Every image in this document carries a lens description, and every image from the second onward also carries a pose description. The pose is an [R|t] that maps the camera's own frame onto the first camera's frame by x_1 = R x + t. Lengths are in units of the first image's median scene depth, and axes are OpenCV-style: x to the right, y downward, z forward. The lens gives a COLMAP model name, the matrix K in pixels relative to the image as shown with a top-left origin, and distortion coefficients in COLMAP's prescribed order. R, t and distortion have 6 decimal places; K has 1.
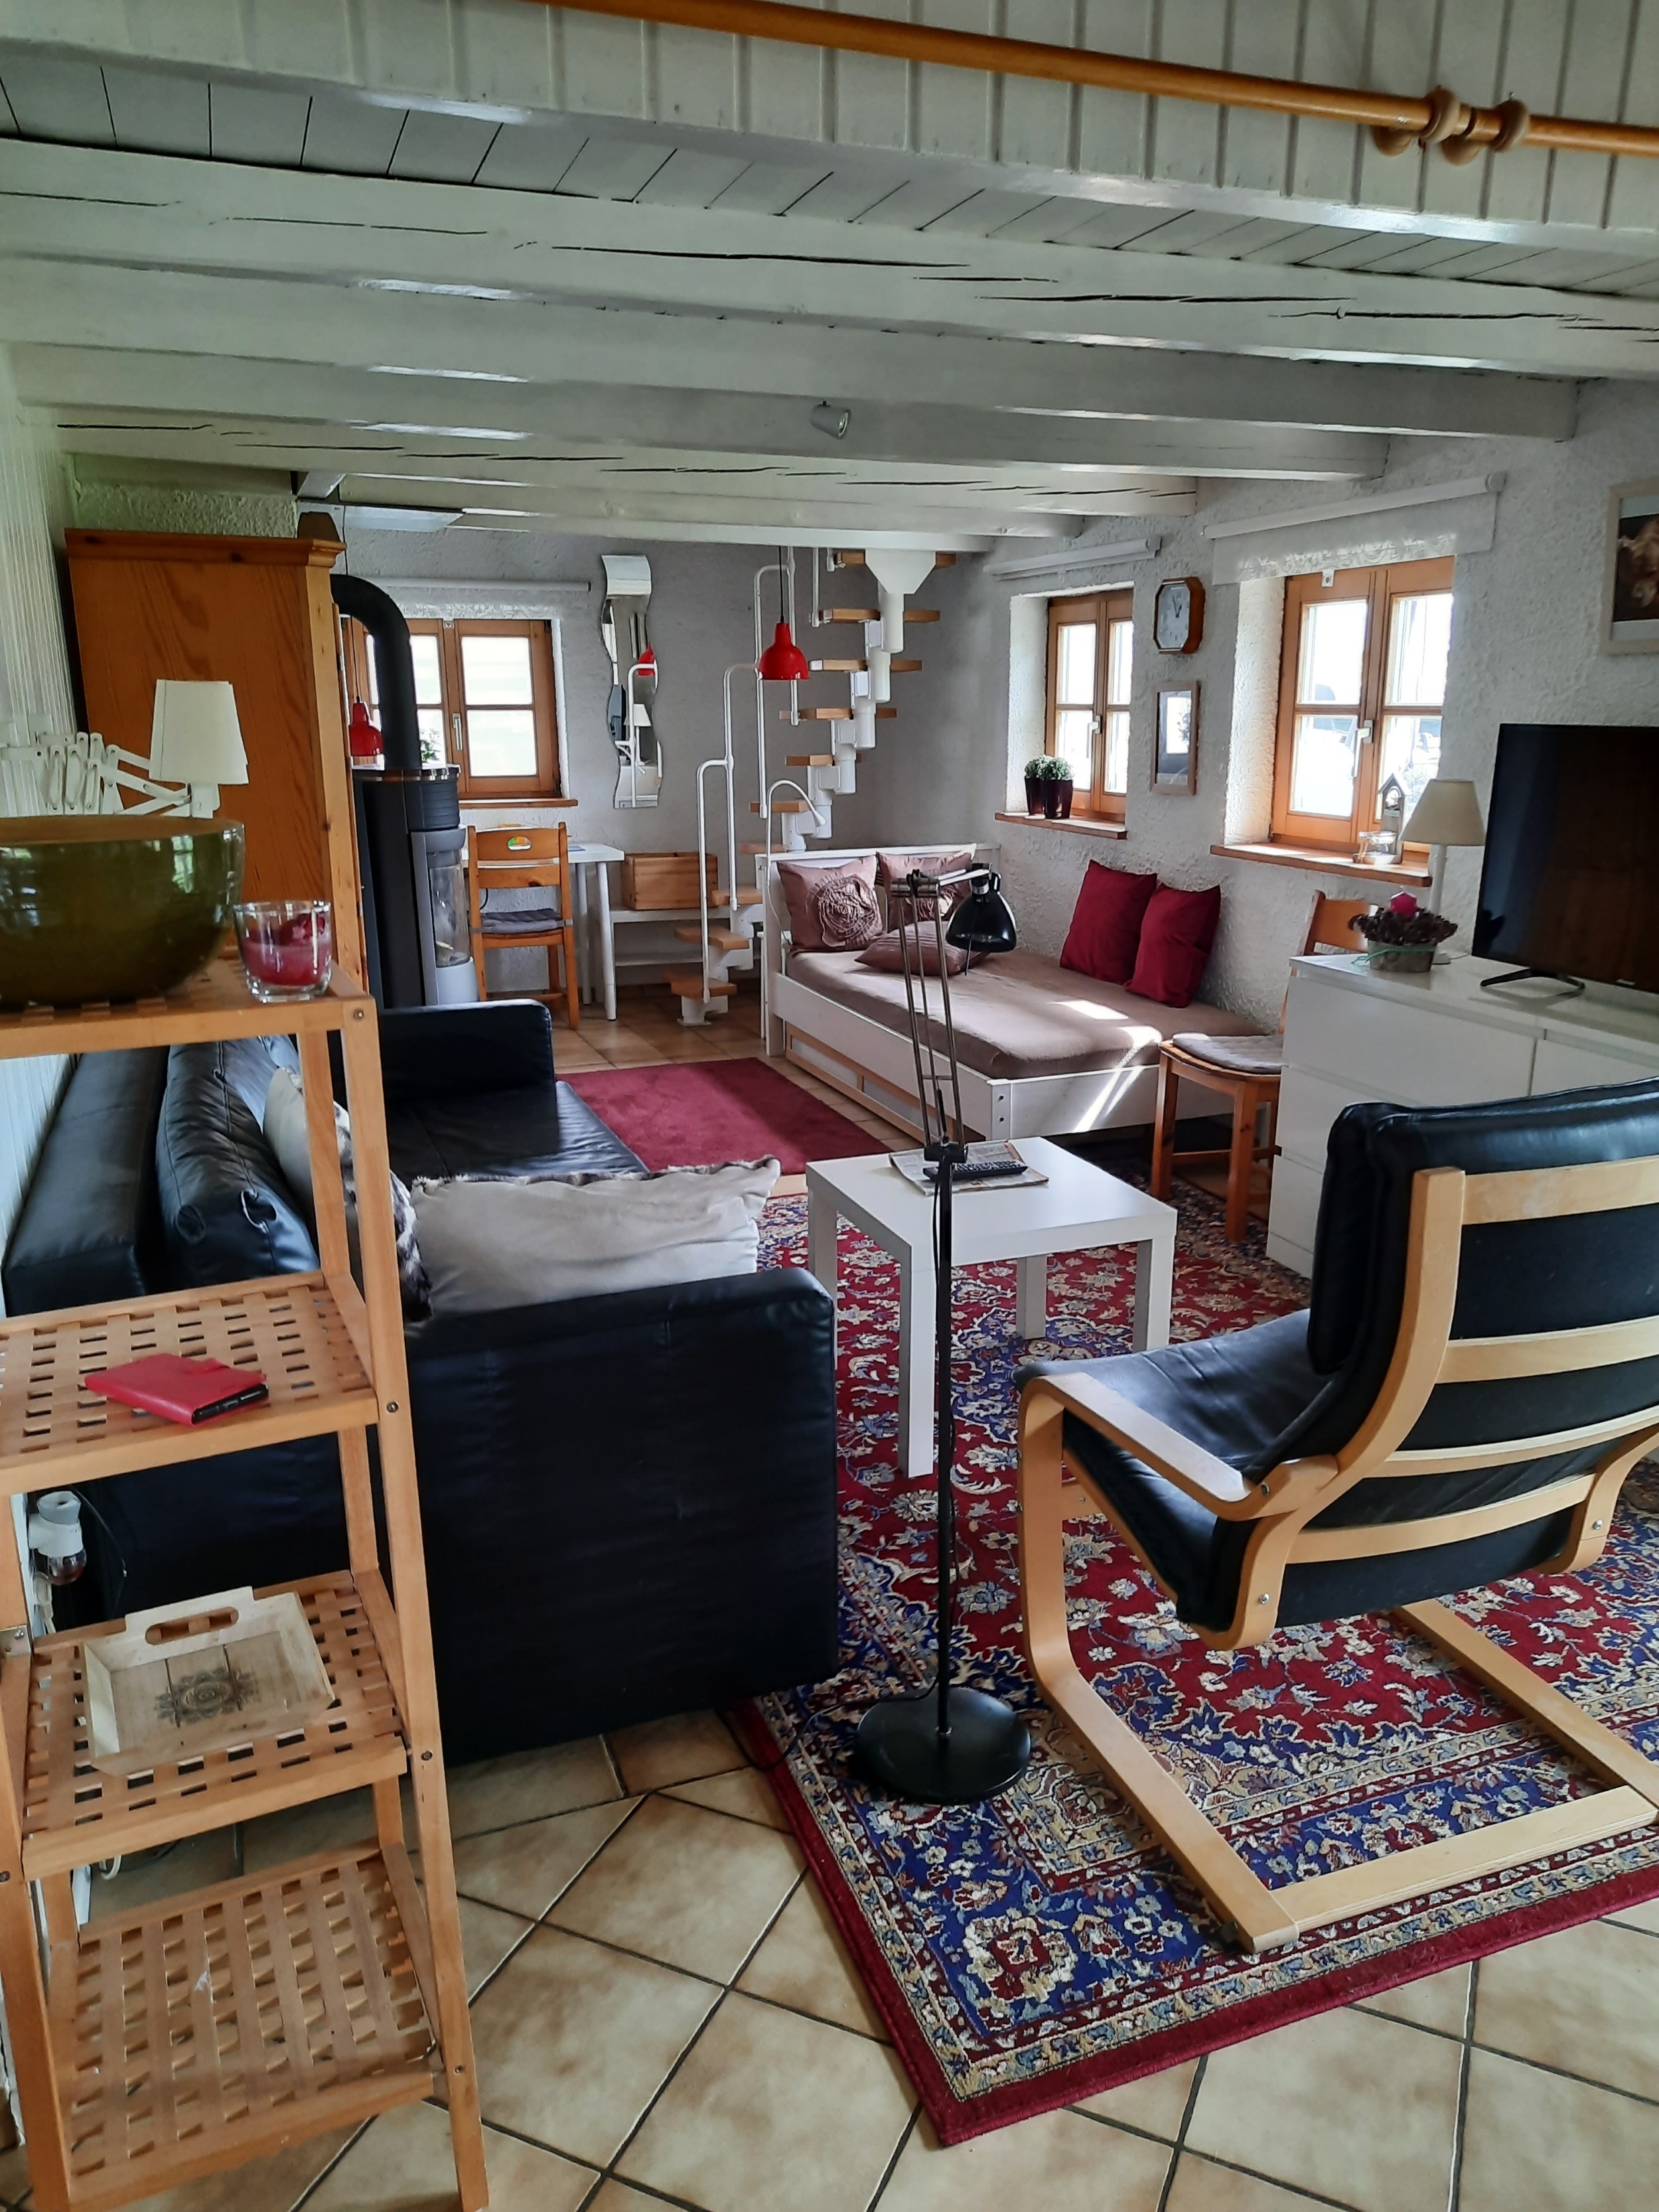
lens RADIAL K [[1604.6, 0, 838.9], [0, 1604.6, 1112.0], [0, 0, 1]] dist [0.068120, -0.065596]
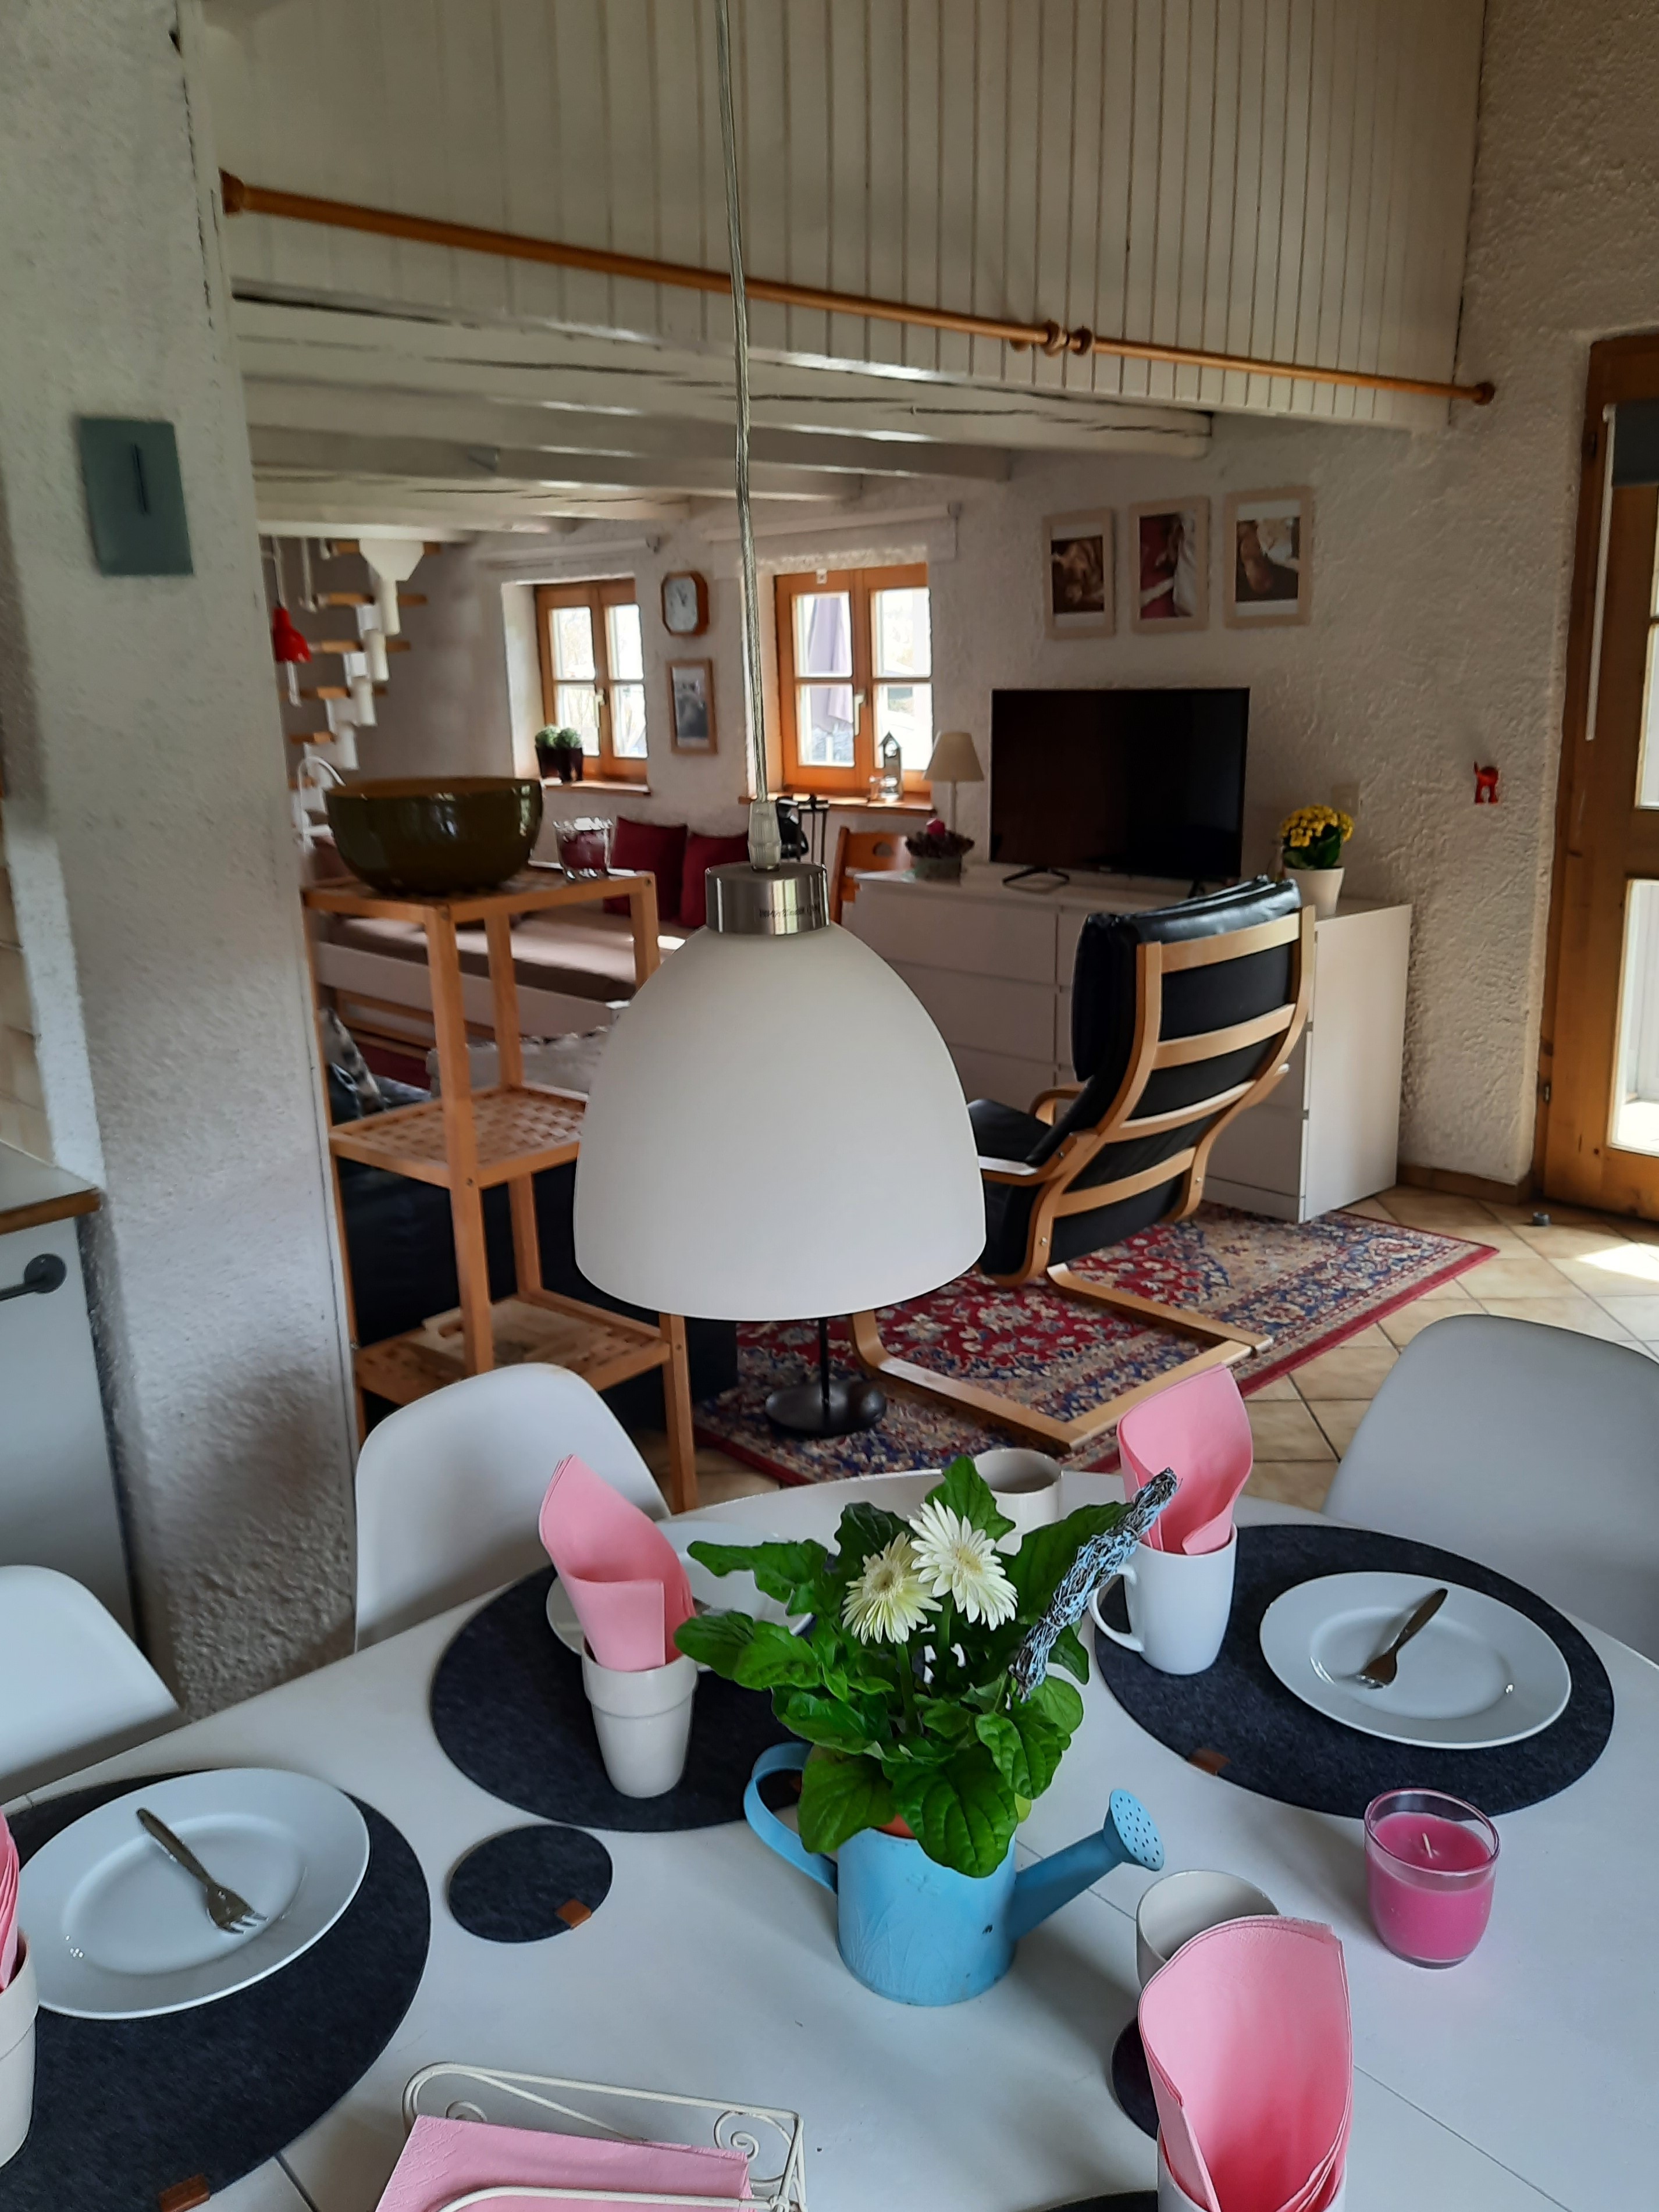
lens RADIAL K [[1705.0, 0, 827.6], [0, 1705.0, 1069.2], [0, 0, 1]] dist [0.087457, -0.164038]
pose [[0.919011, -0.113271, 0.377608, -0.243277], [0.120810, 0.992669, 0.003747, 0.044323], [-0.375264, 0.042176, 0.925958, -0.214908]]
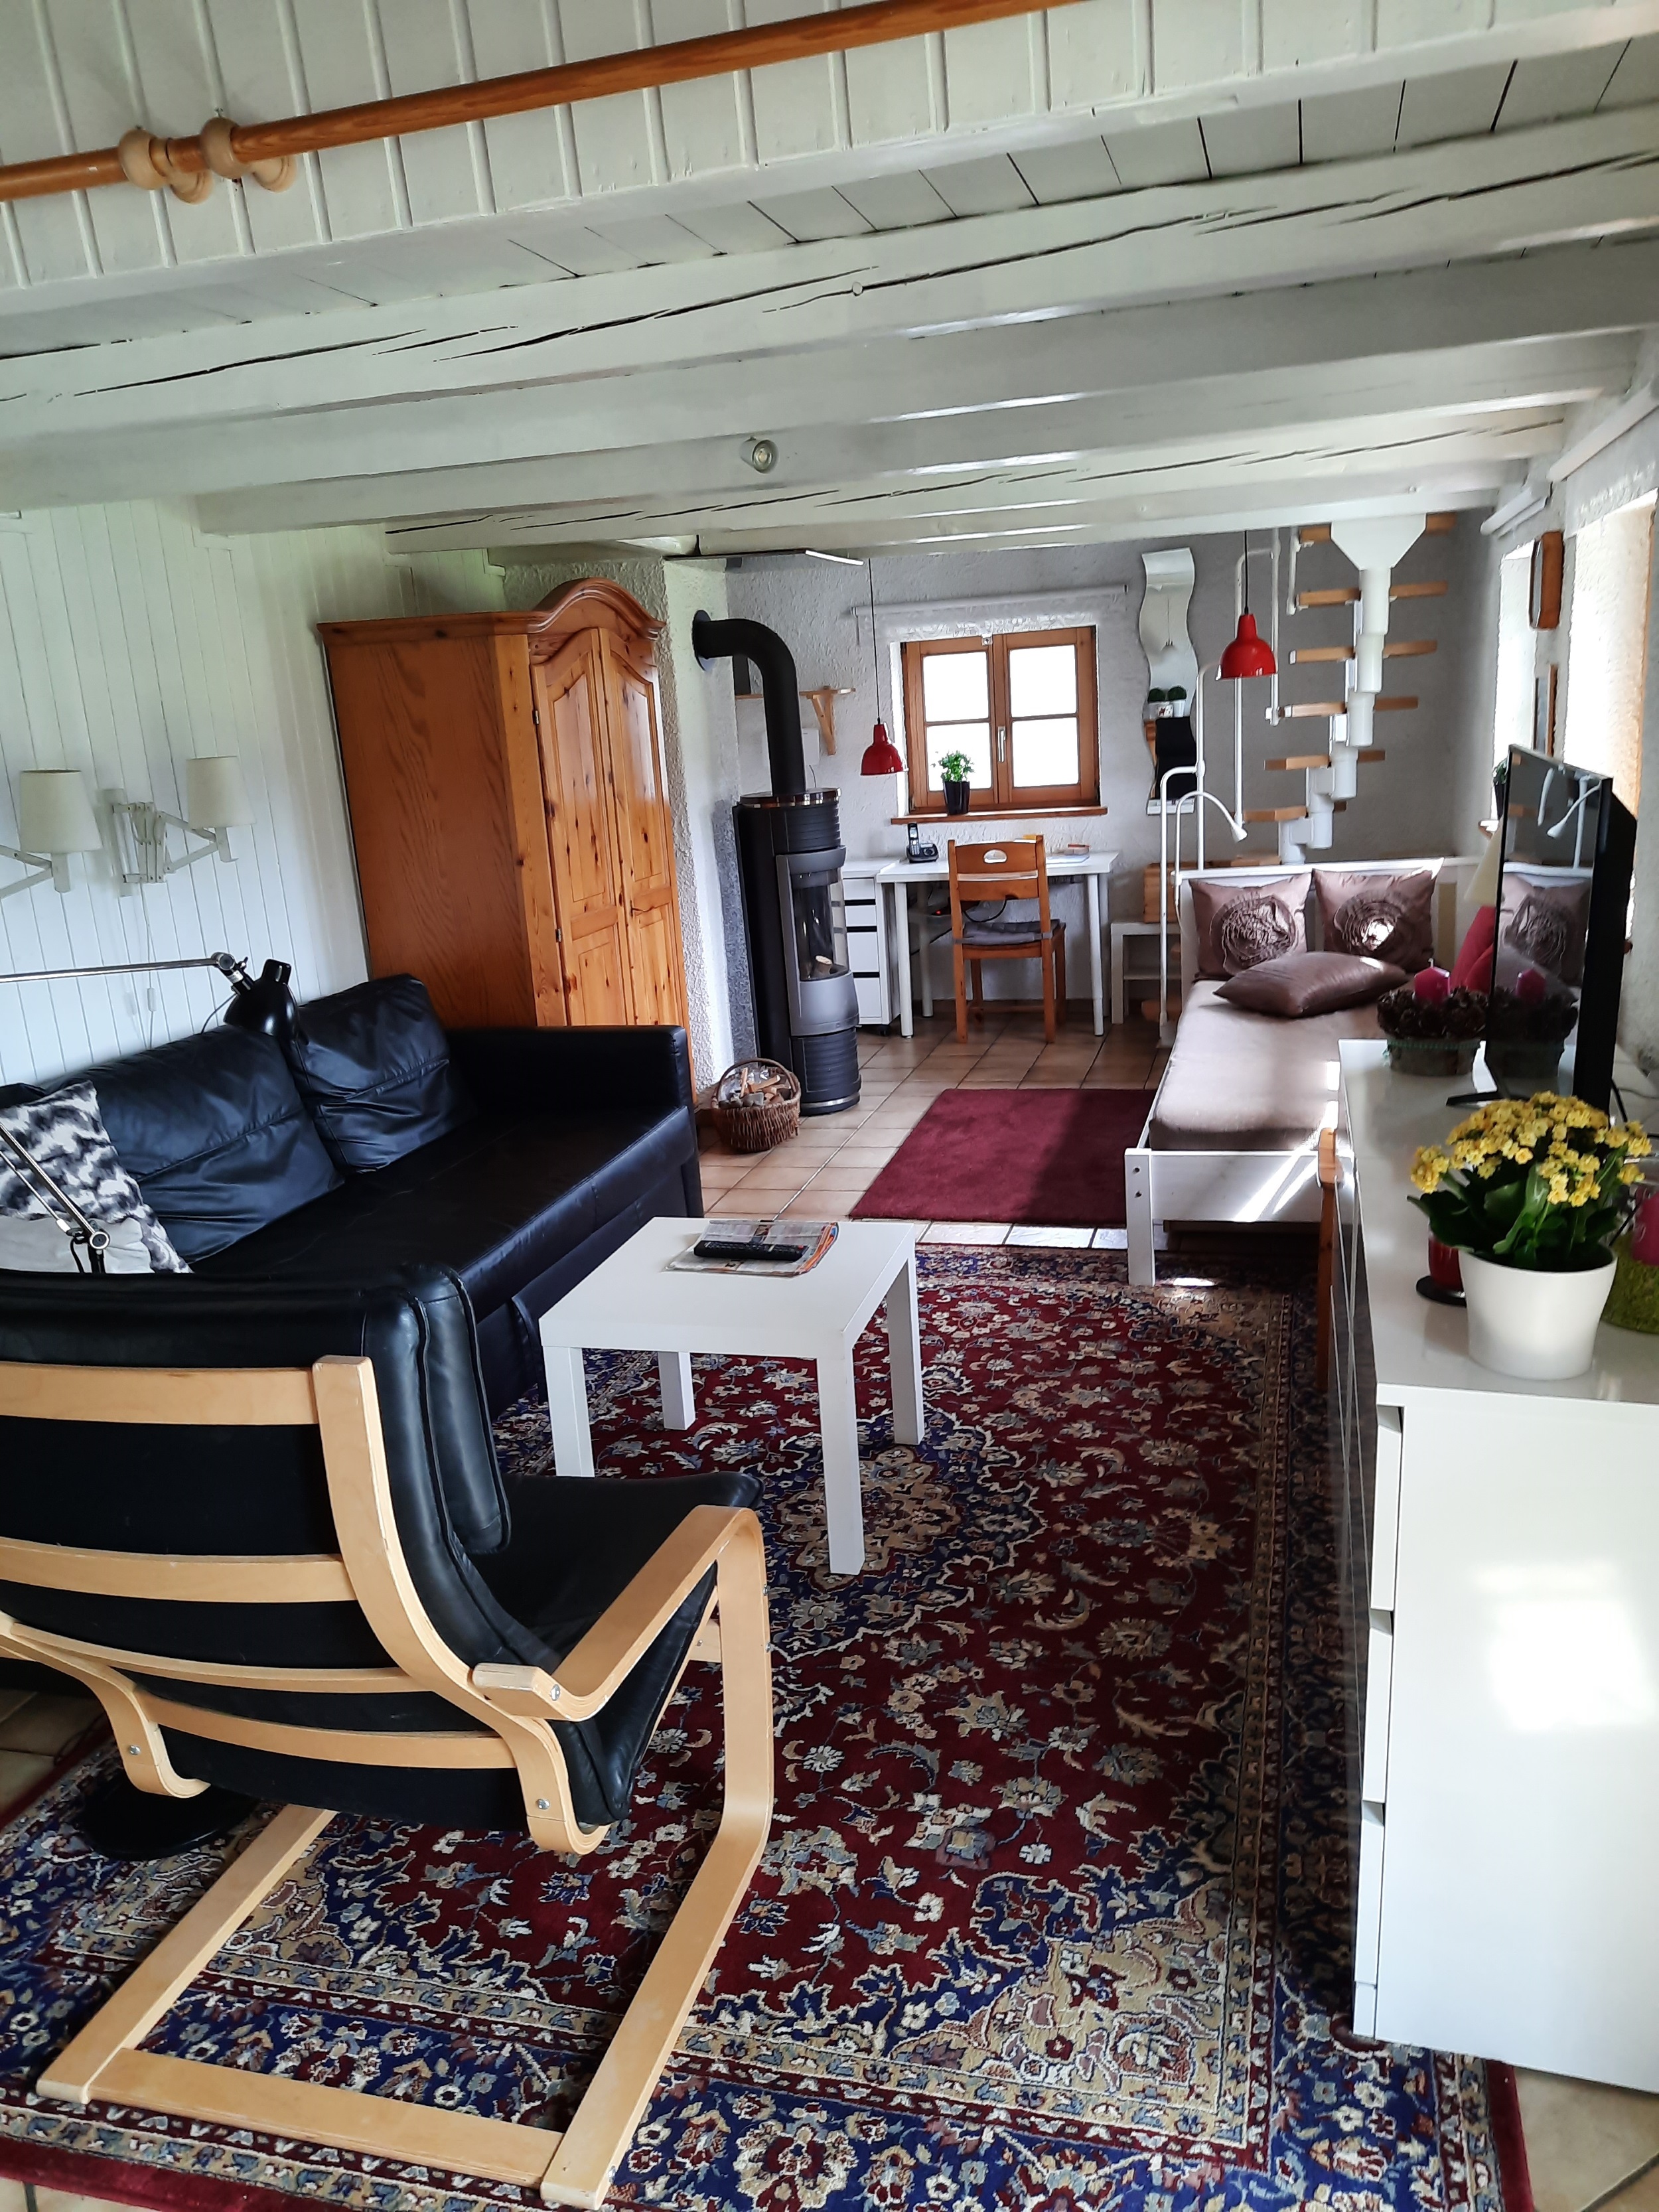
lens RADIAL K [[1598.2, 0, 829.5], [0, 1598.2, 1106.0], [0, 0, 1]] dist [0.048974, -0.040190]
pose [[0.804254, 0.096132, -0.586459, 0.492714], [-0.089523, 0.995167, 0.040358, -0.065959], [0.587504, 0.020043, 0.808973, 0.206179]]
